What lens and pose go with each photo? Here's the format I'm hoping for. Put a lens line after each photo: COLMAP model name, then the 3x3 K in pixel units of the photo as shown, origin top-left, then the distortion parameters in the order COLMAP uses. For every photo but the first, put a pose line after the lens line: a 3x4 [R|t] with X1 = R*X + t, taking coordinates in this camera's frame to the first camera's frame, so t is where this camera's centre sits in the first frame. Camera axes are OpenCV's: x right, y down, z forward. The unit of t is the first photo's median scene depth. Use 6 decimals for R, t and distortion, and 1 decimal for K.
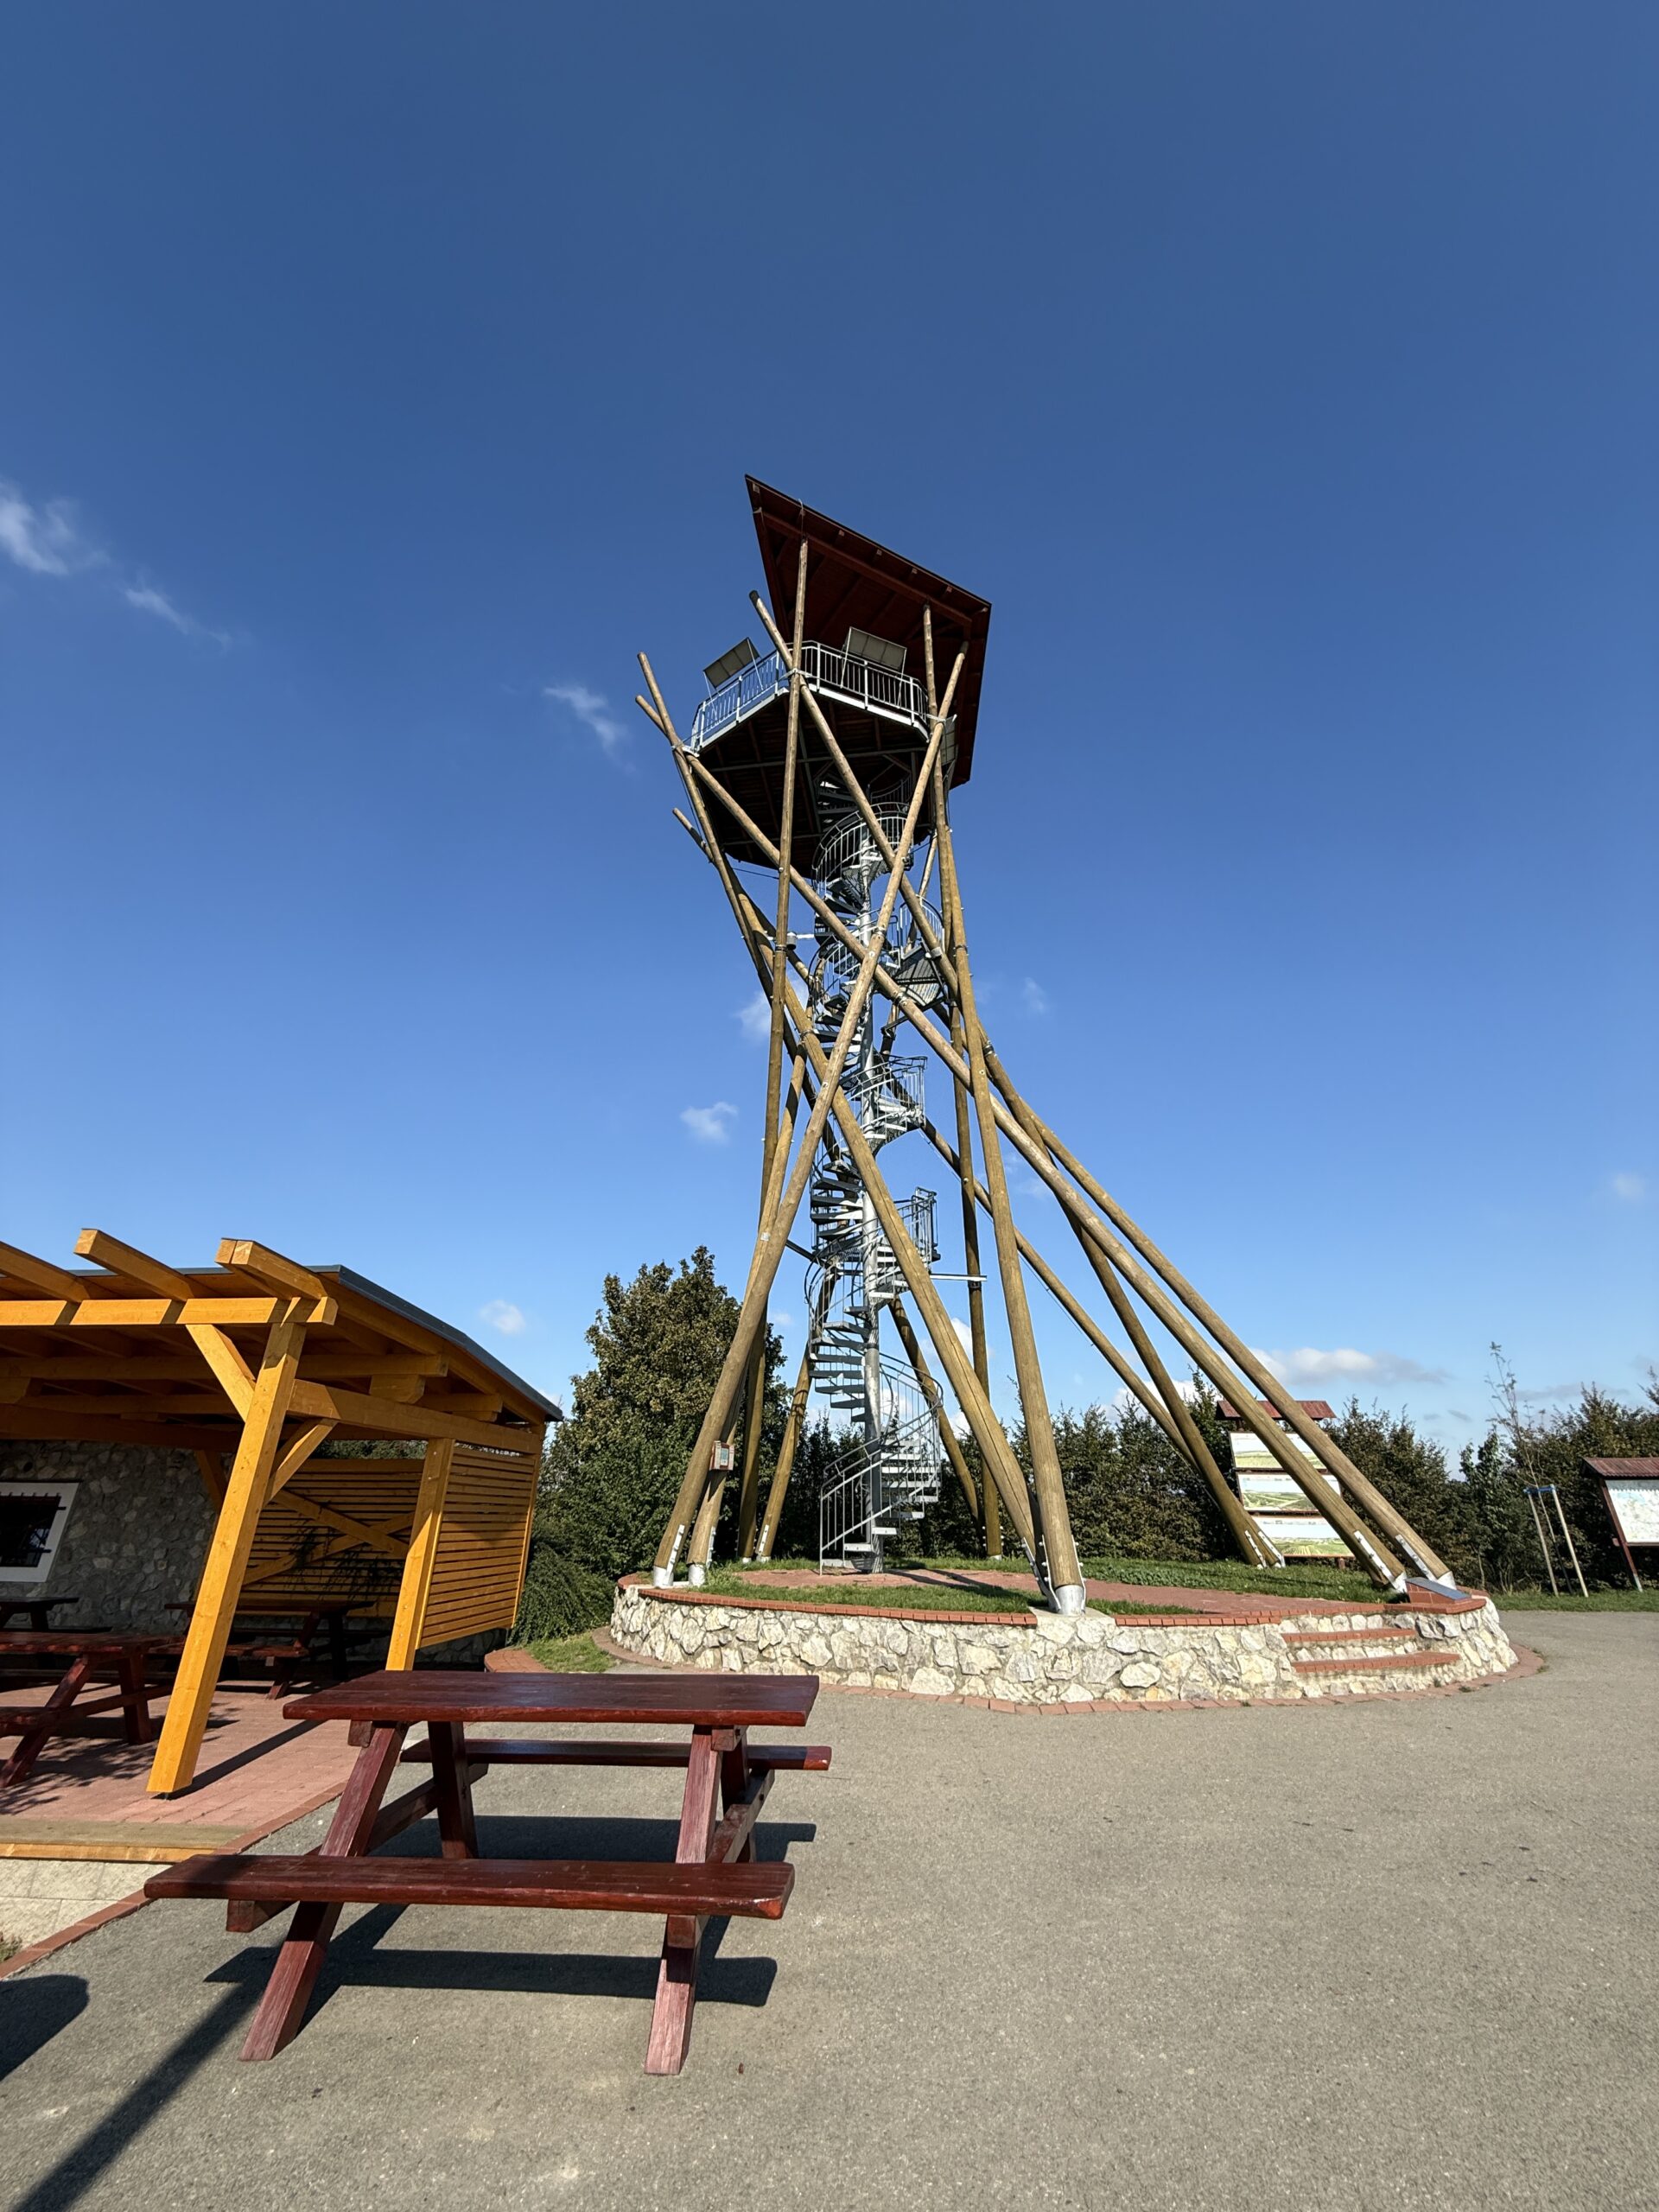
lens RADIAL K [[872.8, 0, 829.5], [0, 872.8, 1106.0], [0, 0, 1]] dist [0.000799, 0.000079]
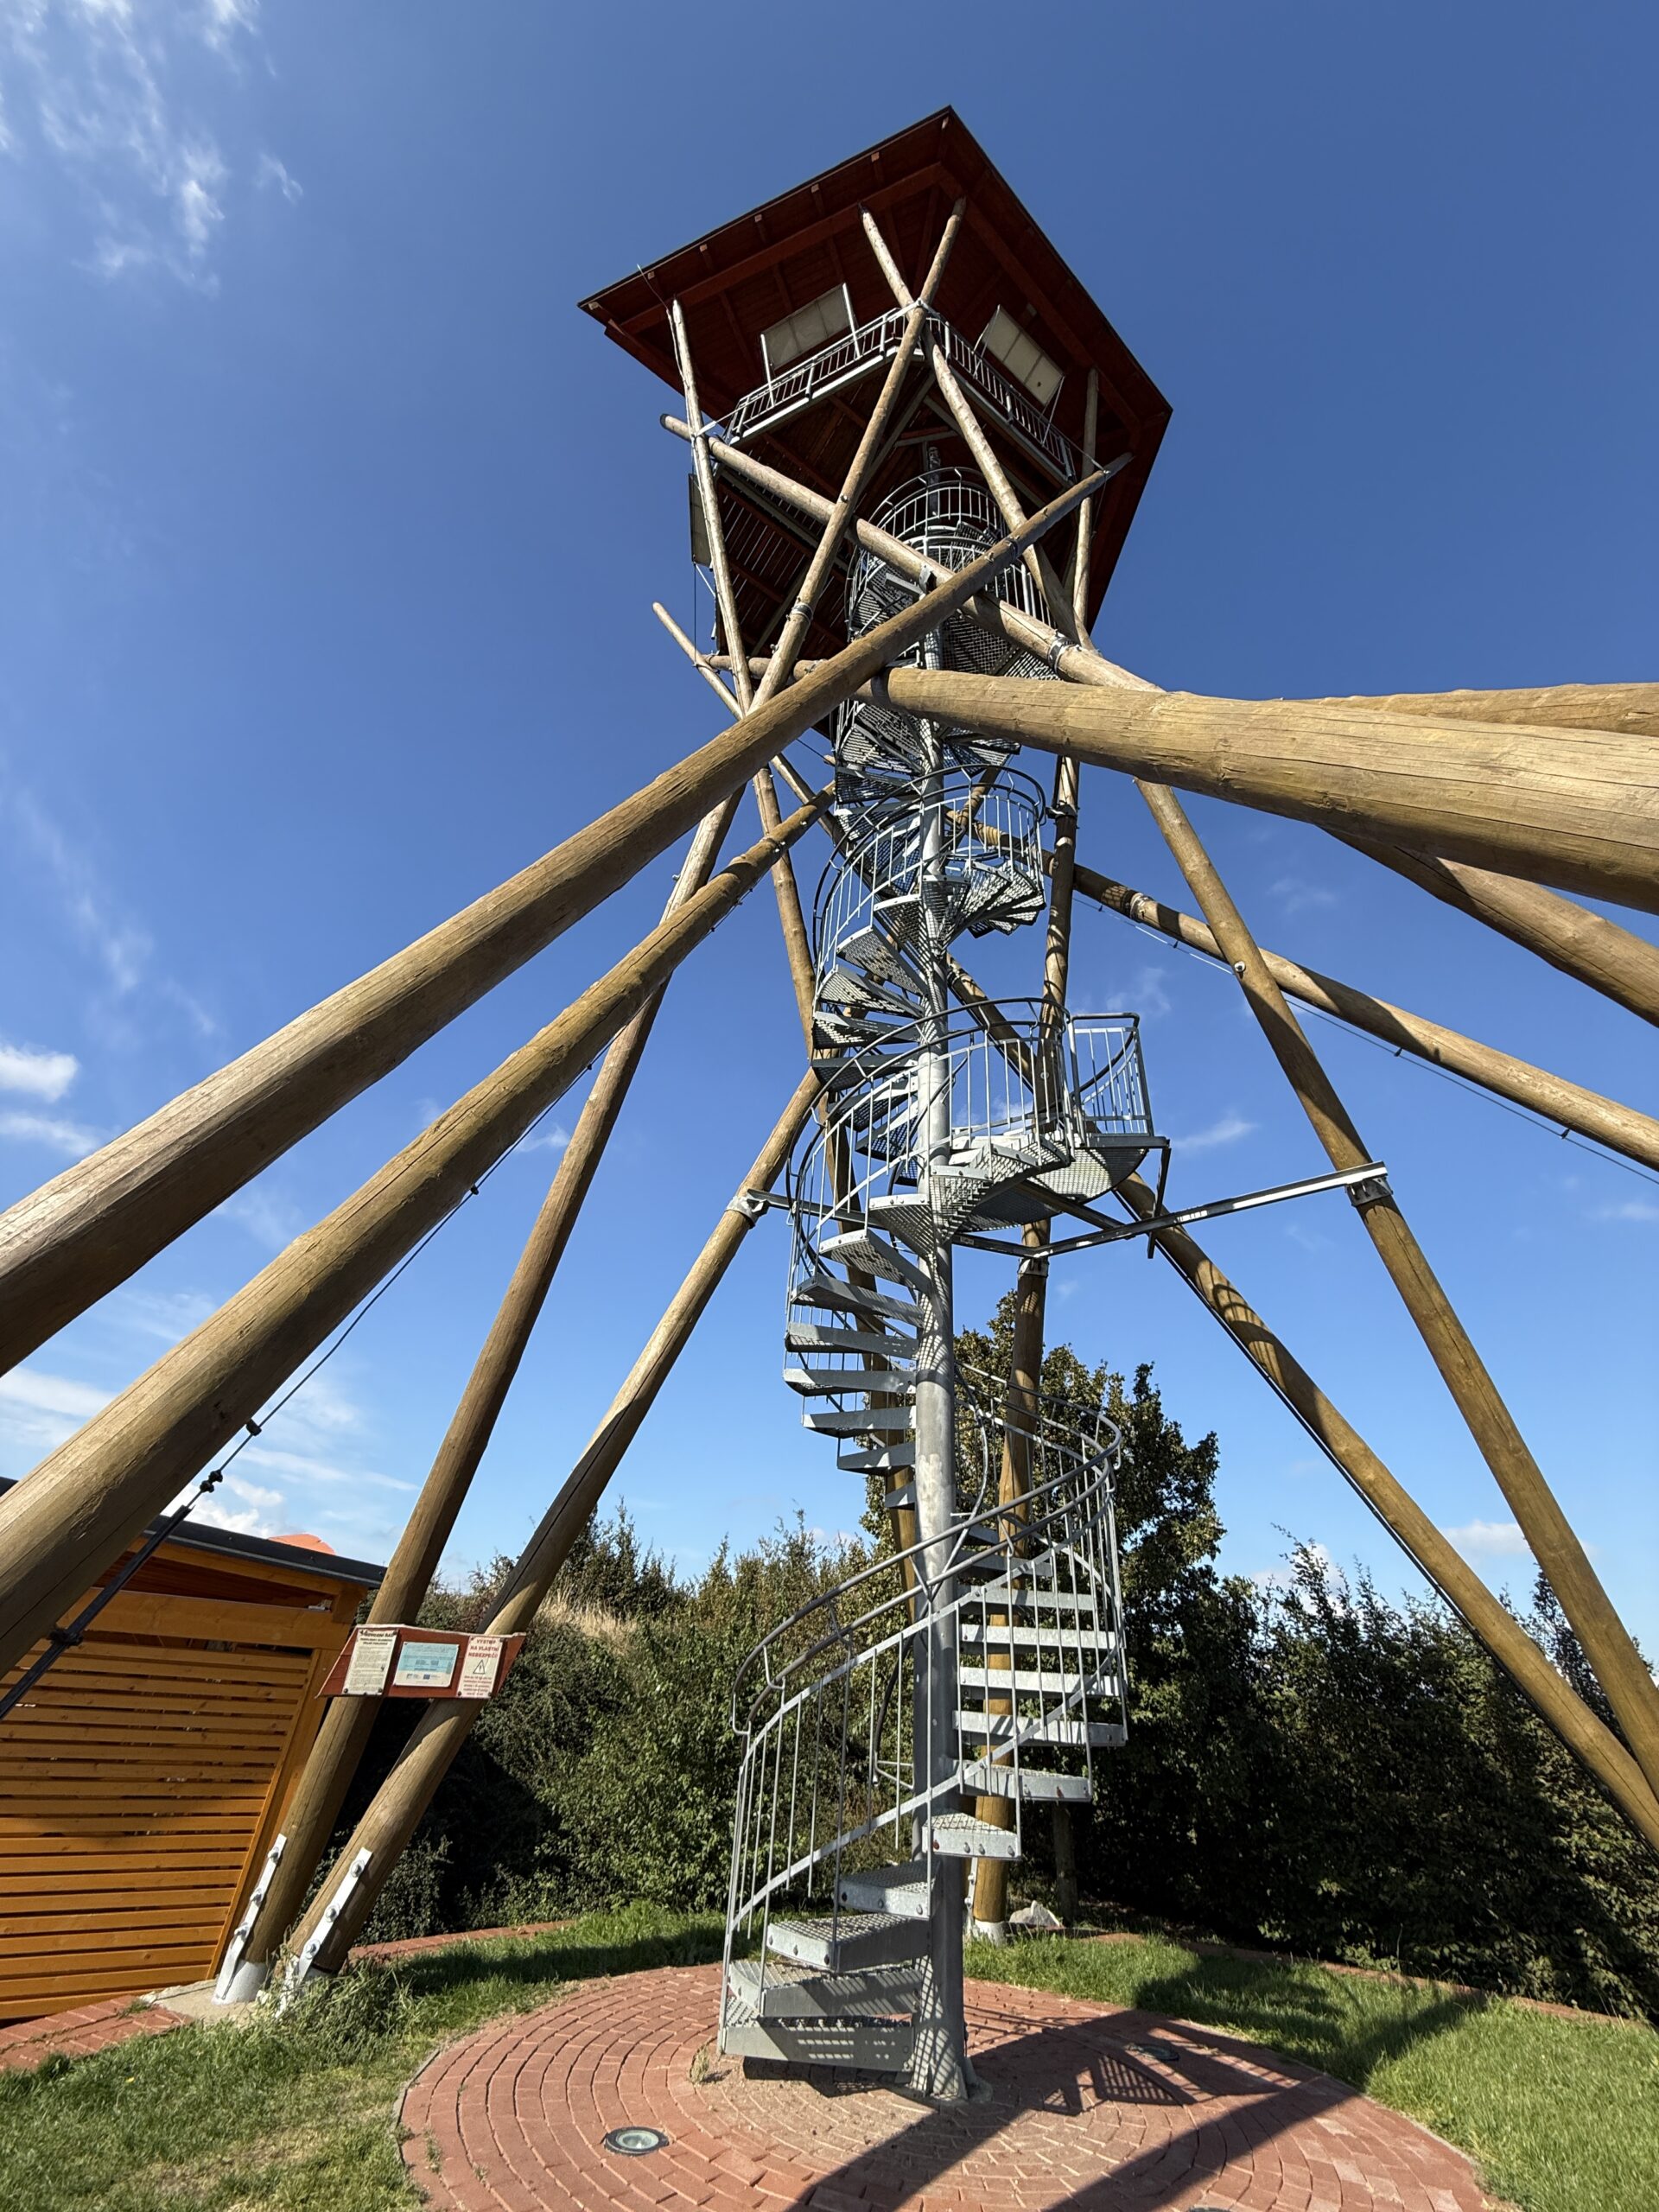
lens RADIAL K [[872.8, 0, 829.5], [0, 872.8, 1106.0], [0, 0, 1]] dist [0.000799, 0.000079]
pose [[0.663186, -0.379541, -0.645083, 0.340909], [0.259542, 0.925027, -0.277424, 0.269233], [0.702013, 0.016557, 0.711972, 0.702276]]
